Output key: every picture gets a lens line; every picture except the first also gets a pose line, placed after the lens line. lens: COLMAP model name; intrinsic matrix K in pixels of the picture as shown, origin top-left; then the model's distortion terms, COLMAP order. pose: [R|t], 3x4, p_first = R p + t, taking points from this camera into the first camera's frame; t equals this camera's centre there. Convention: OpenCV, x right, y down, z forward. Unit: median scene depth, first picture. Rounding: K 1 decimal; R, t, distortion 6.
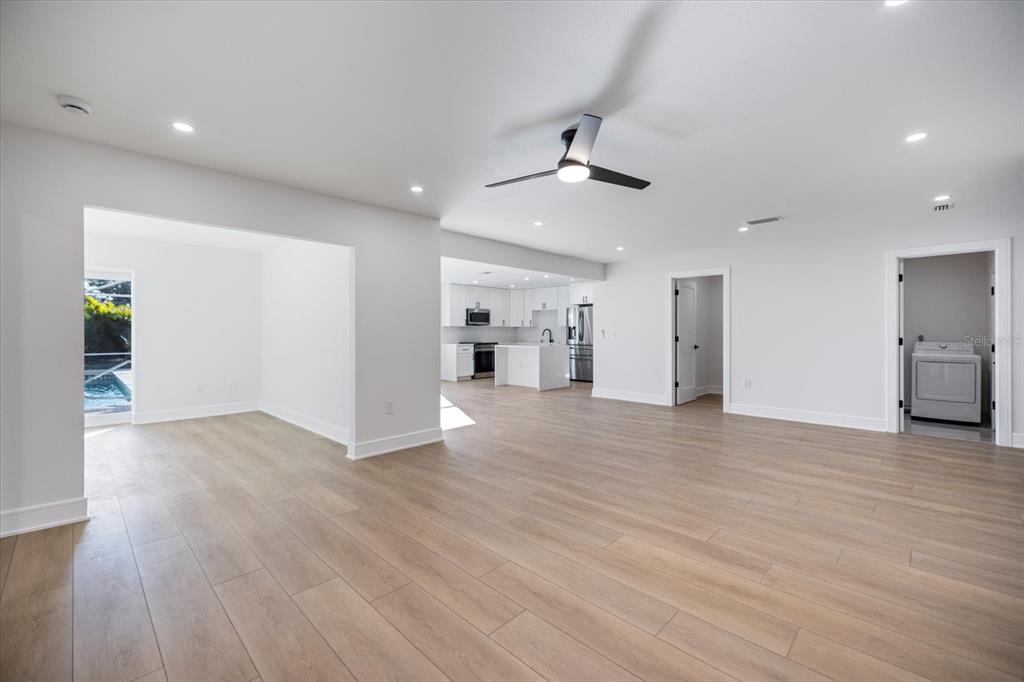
lens RADIAL K [[433.1, 0, 514.2], [0, 433.1, 334.5], [0, 0, 1]] dist [-0.000417, 0.000047]
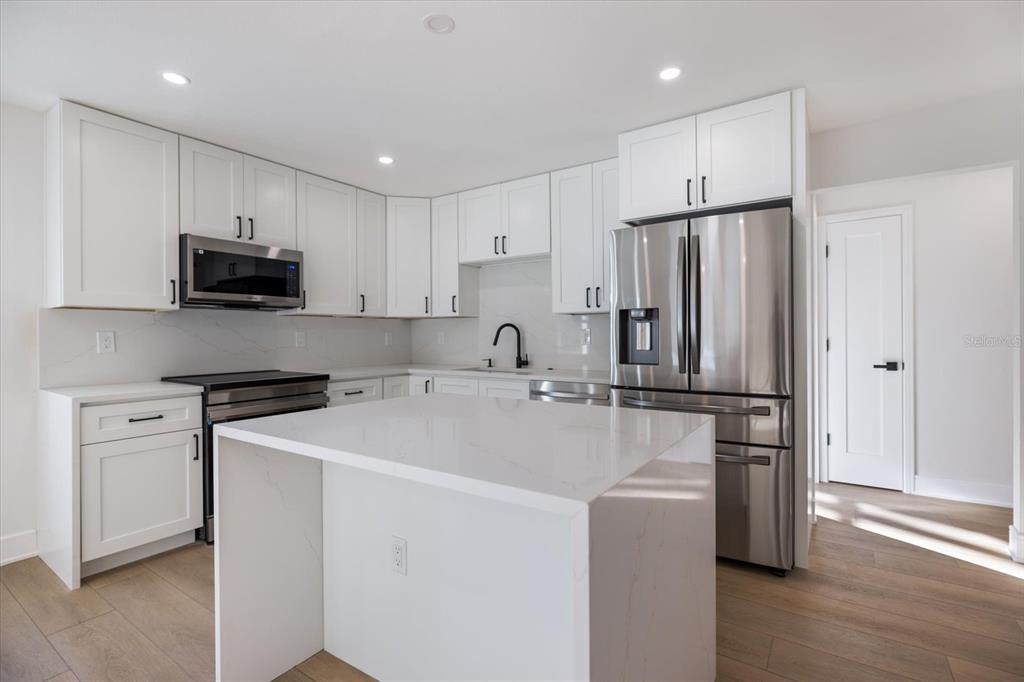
lens RADIAL K [[433.1, 0, 514.2], [0, 433.1, 334.5], [0, 0, 1]] dist [-0.000417, 0.000047]
pose [[0.982182, -0.004130, 0.187887, 0.022707], [0.004277, 0.999991, -0.000377, -0.004421], [-0.187883, 0.001174, 0.982191, 0.706522]]
